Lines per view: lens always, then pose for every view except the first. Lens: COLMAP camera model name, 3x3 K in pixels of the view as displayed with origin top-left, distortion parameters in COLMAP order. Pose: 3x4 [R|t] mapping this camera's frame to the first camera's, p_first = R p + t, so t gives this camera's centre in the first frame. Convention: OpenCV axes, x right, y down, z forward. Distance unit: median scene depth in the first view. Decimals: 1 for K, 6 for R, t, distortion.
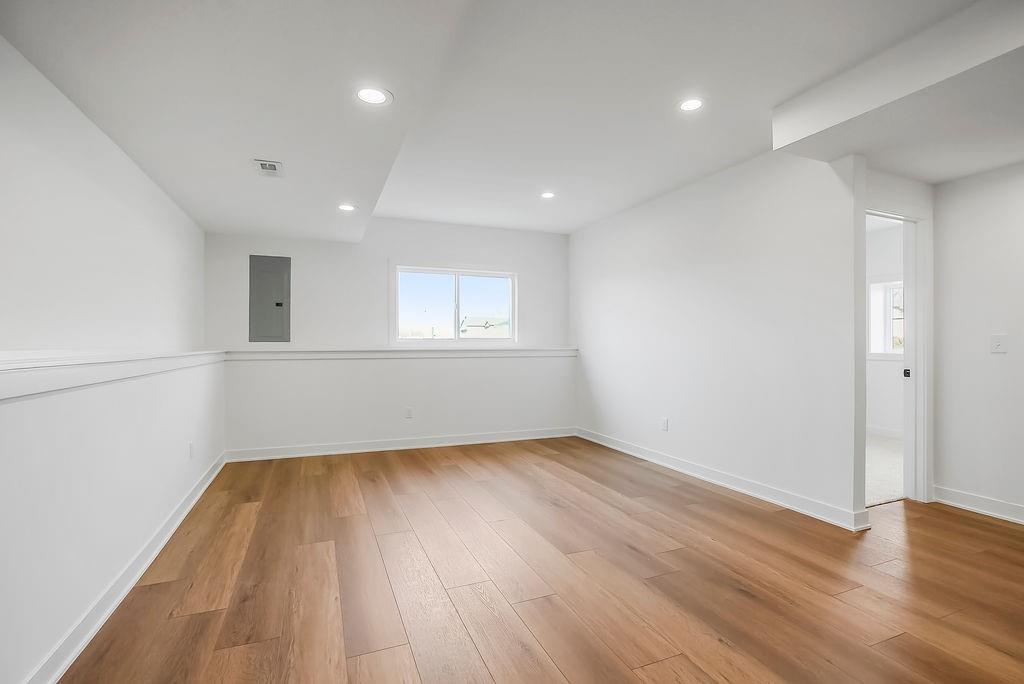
lens RADIAL K [[471.0, 0, 512.0], [0, 471.0, 342.0], [0, 0, 1]] dist [-0.042992, 0.022790]
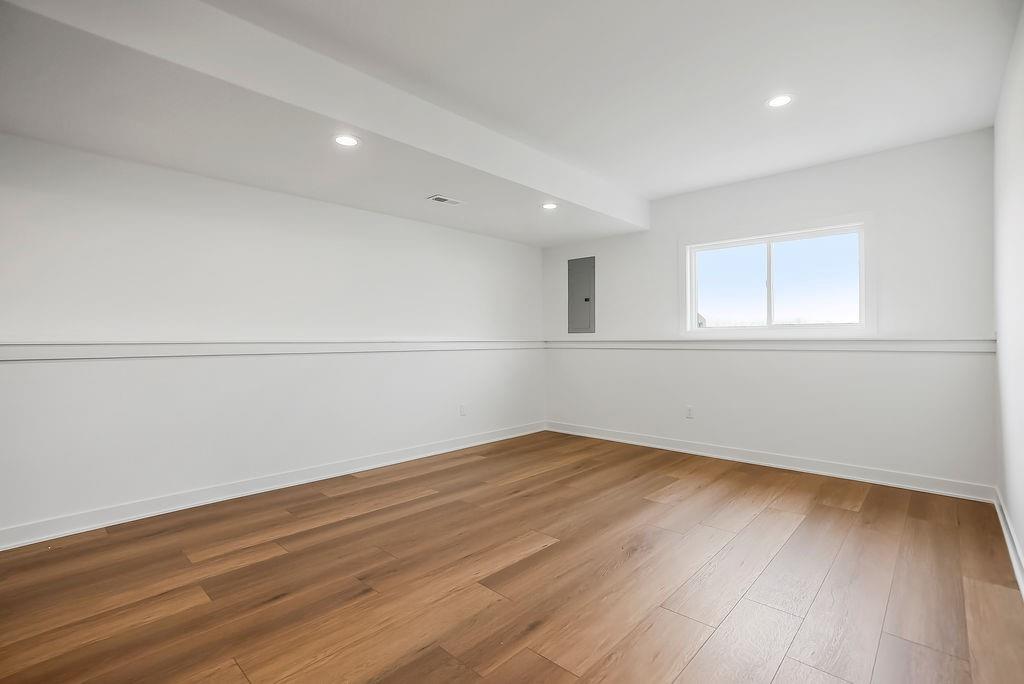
lens RADIAL K [[471.0, 0, 512.0], [0, 471.0, 342.0], [0, 0, 1]] dist [-0.042992, 0.022790]
pose [[0.410397, 0.005591, -0.911890, 0.459359], [0.014734, 0.999810, 0.012761, 0.004959], [0.911788, -0.018673, 0.410237, 0.364503]]
